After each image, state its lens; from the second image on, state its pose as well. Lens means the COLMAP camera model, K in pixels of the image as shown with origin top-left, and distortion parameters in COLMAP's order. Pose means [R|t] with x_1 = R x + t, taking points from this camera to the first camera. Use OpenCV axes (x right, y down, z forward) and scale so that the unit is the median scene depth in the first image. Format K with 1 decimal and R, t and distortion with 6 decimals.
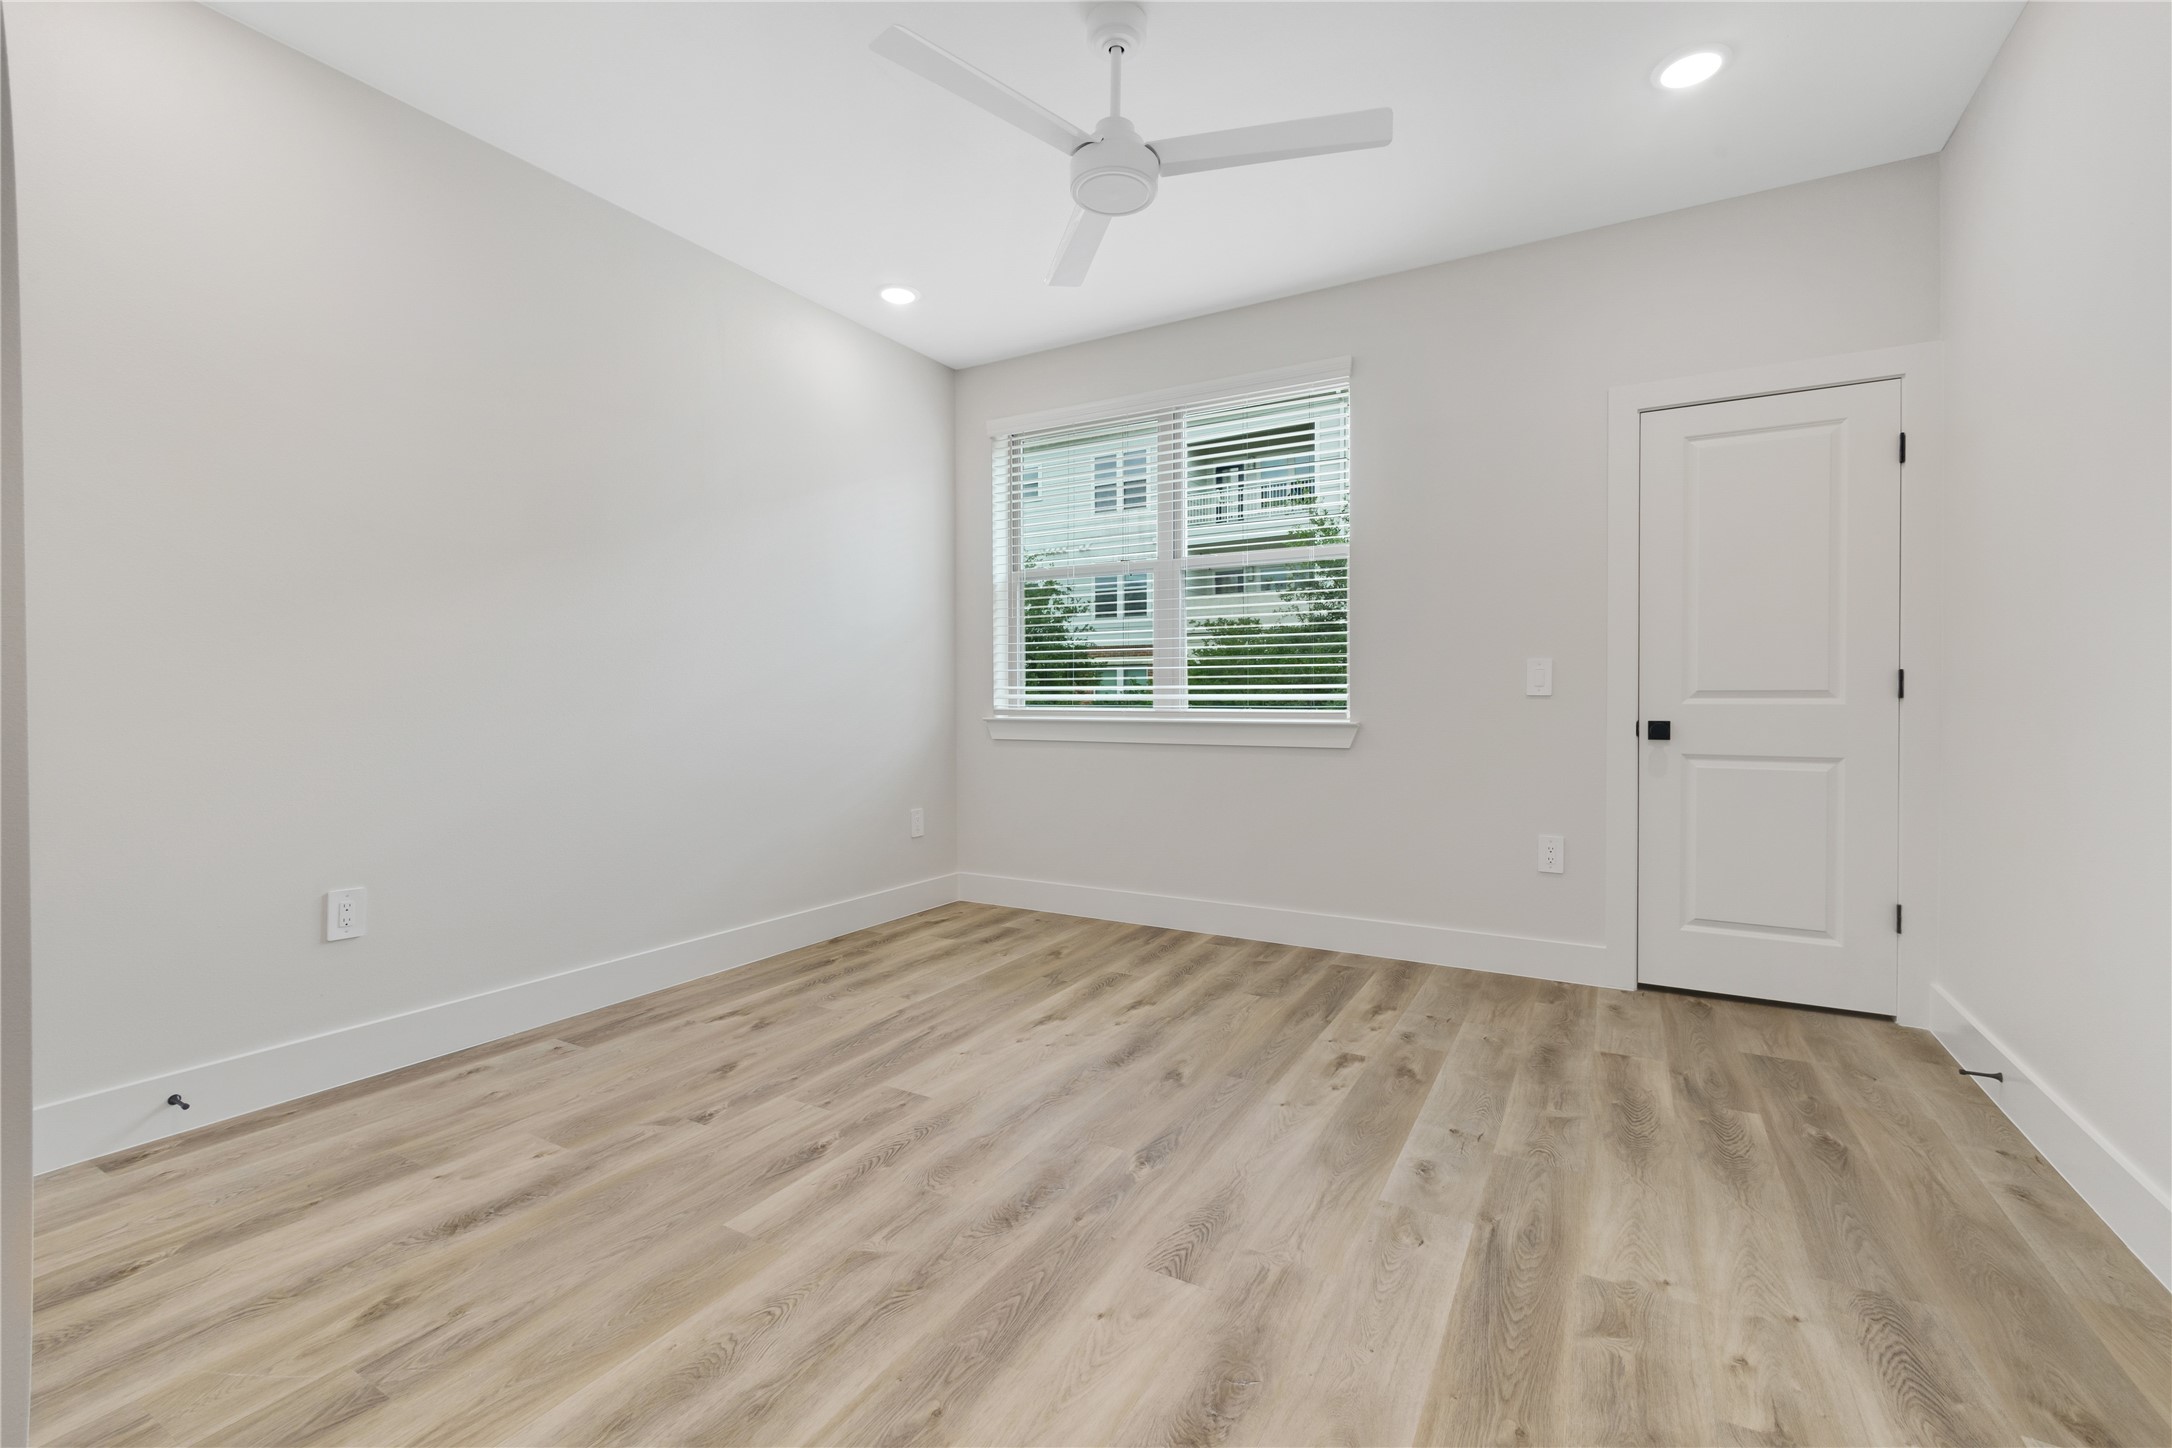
lens RADIAL K [[946.8, 0, 1080.4], [0, 946.8, 730.3], [0, 0, 1]] dist [-0.000381, -0.000021]
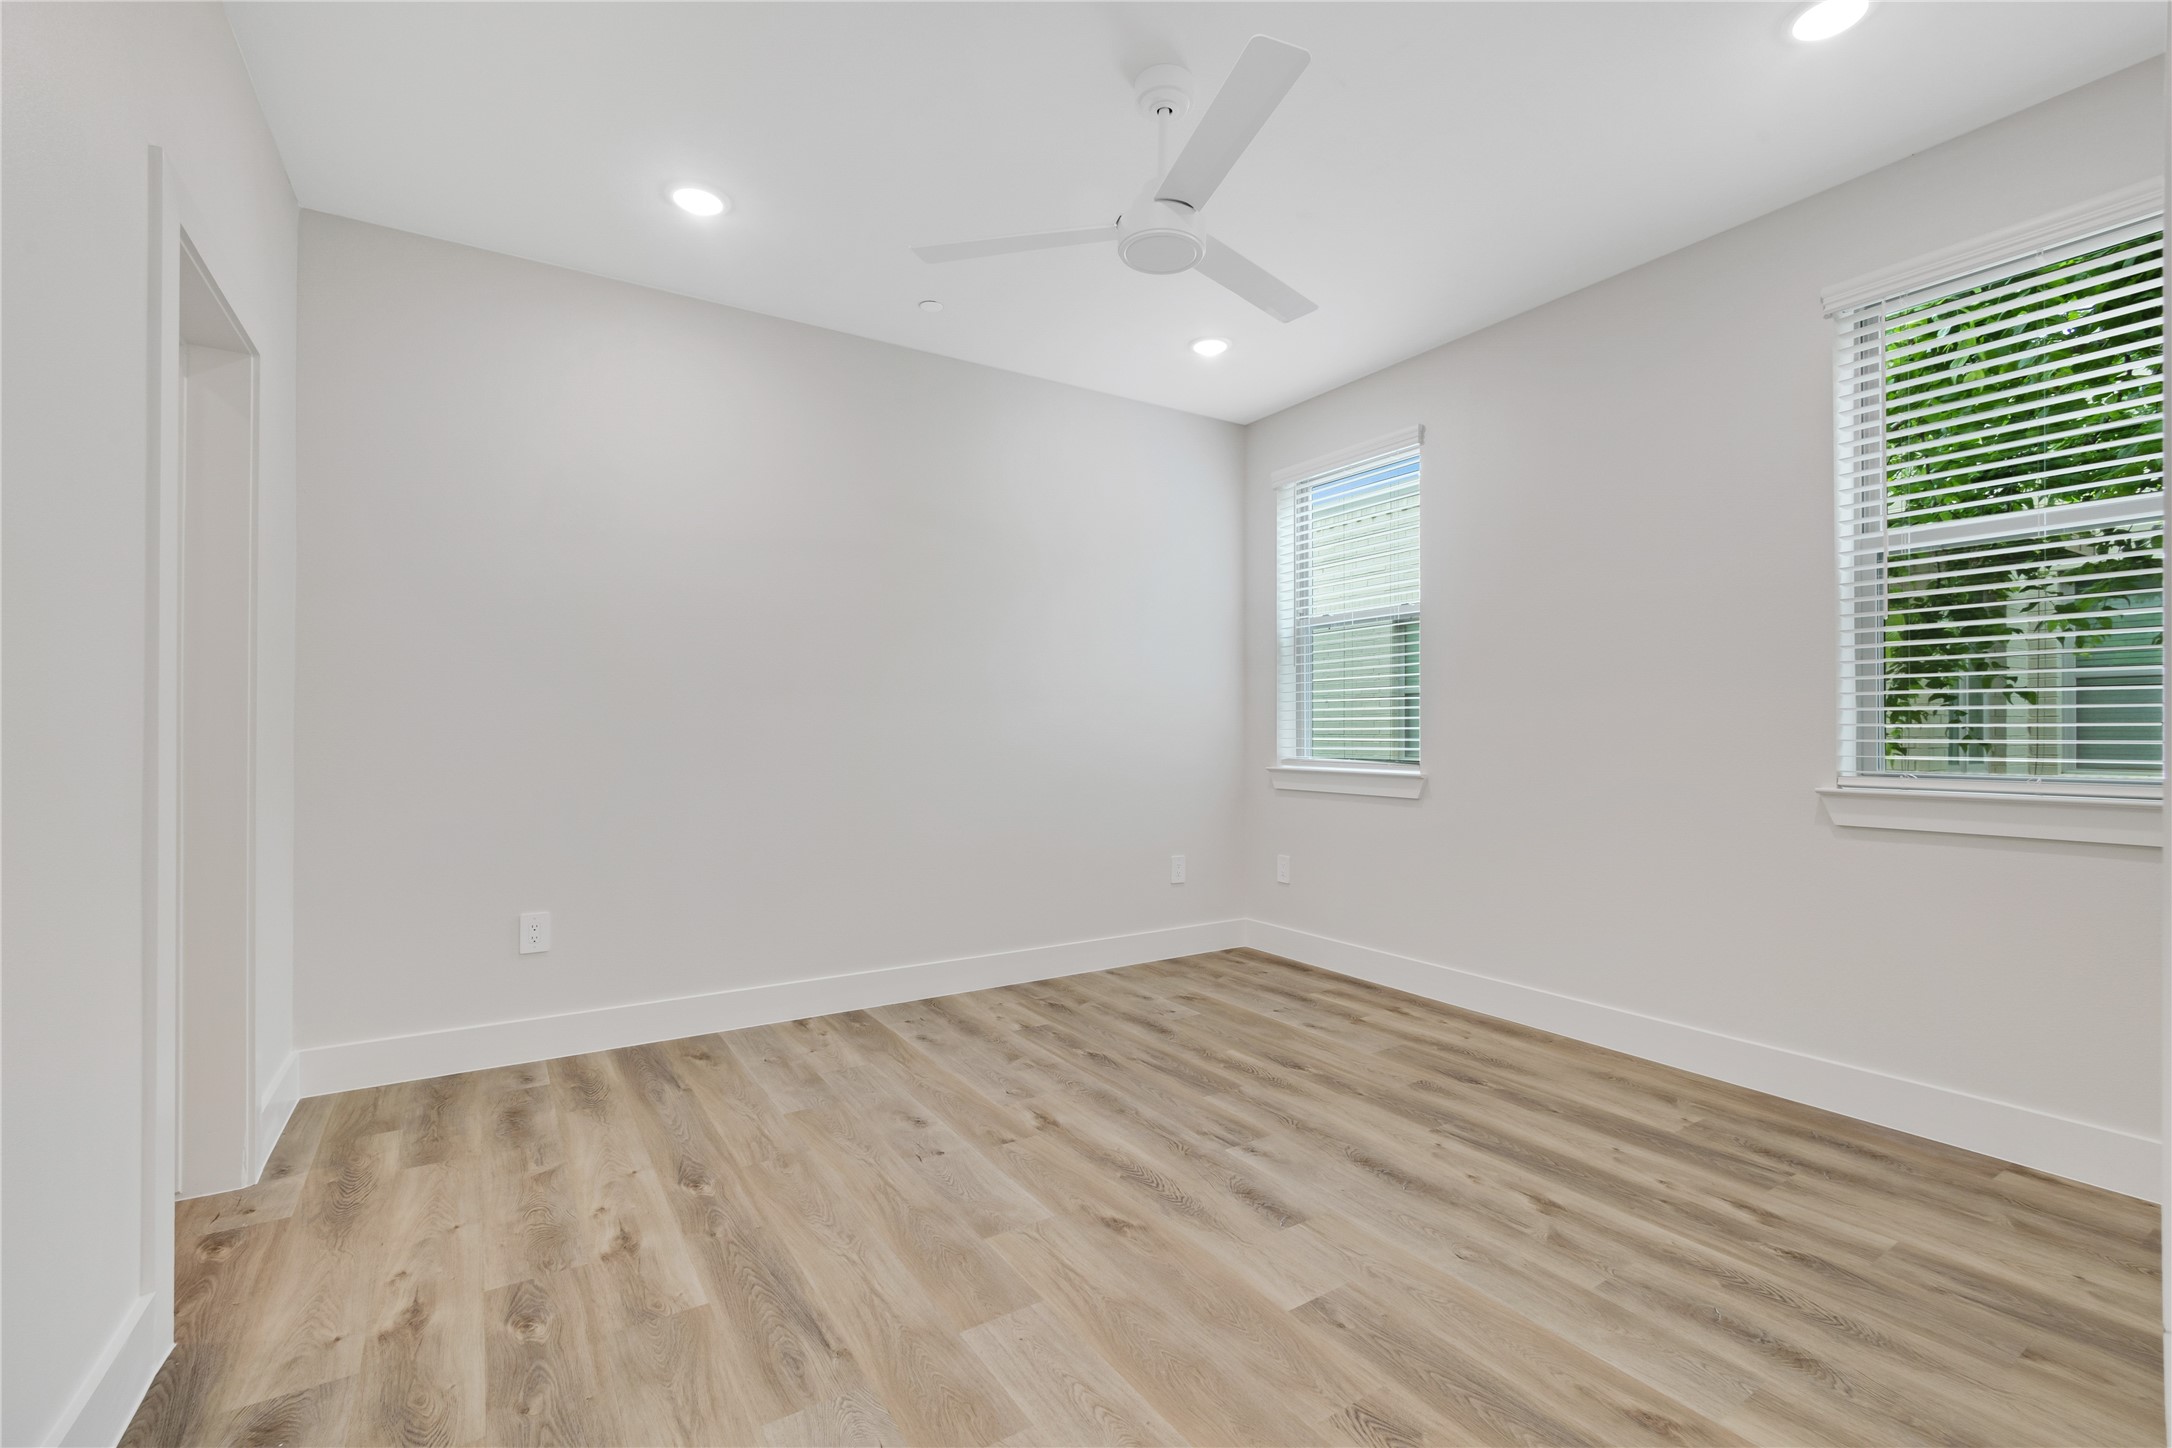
lens RADIAL K [[946.8, 0, 1083.0], [0, 946.8, 710.4], [0, 0, 1]] dist [-0.000381, -0.000021]
pose [[-0.464010, -0.001778, -0.885828, 1.191617], [-0.009516, 0.999950, 0.002978, -0.099270], [0.885779, 0.009811, -0.464004, 1.718480]]
